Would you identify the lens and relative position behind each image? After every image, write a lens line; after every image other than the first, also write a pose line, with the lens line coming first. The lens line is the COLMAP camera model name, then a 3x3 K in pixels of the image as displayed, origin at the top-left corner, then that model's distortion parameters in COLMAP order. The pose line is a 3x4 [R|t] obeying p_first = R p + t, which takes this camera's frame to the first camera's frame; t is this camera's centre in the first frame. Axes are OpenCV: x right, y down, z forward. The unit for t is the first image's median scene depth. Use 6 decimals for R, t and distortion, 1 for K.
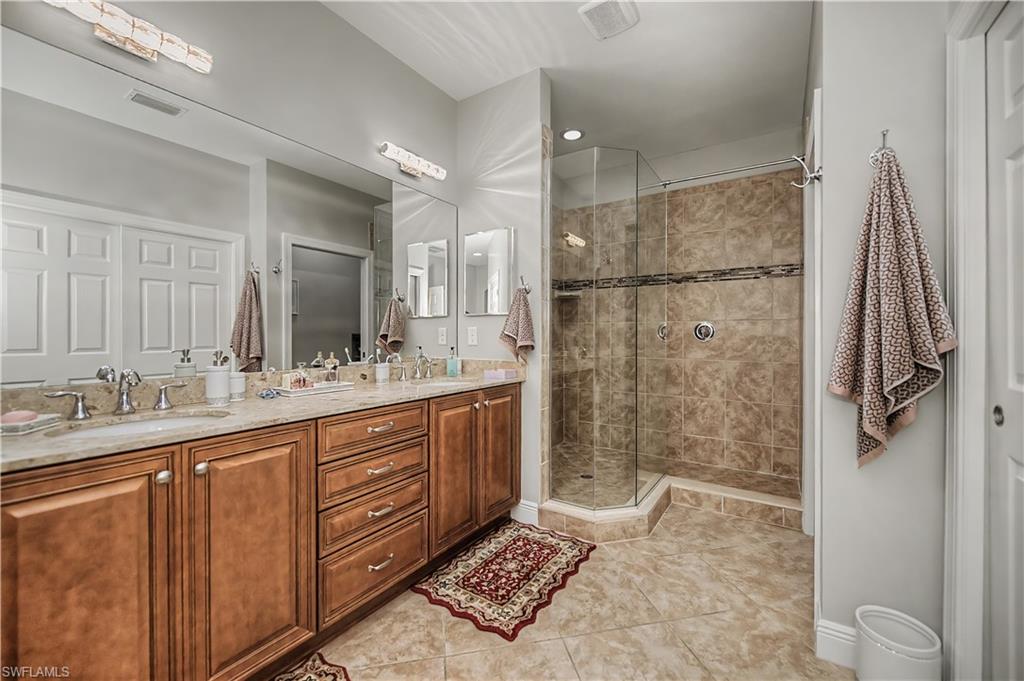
lens RADIAL K [[408.2, 0, 514.7], [0, 408.2, 335.0], [0, 0, 1]] dist [0.000859, -0.000553]
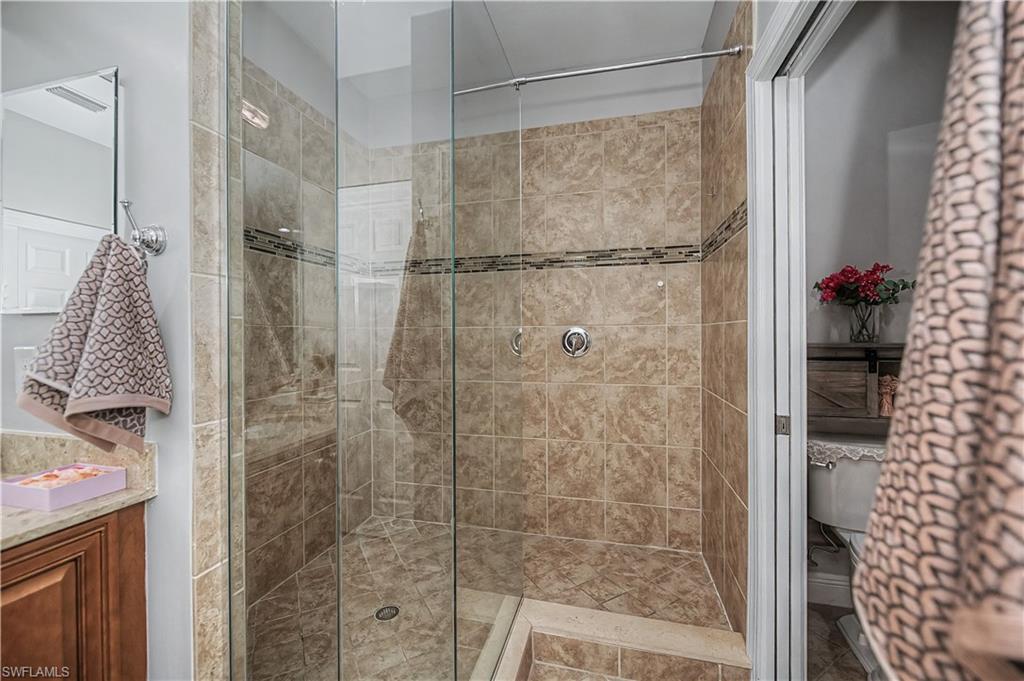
lens RADIAL K [[408.2, 0, 514.7], [0, 408.2, 335.0], [0, 0, 1]] dist [0.000859, -0.000553]
pose [[0.945258, -0.007355, 0.326240, 0.155247], [0.007524, 0.999971, 0.000743, -0.021035], [-0.326236, 0.001752, 0.945287, 0.409706]]
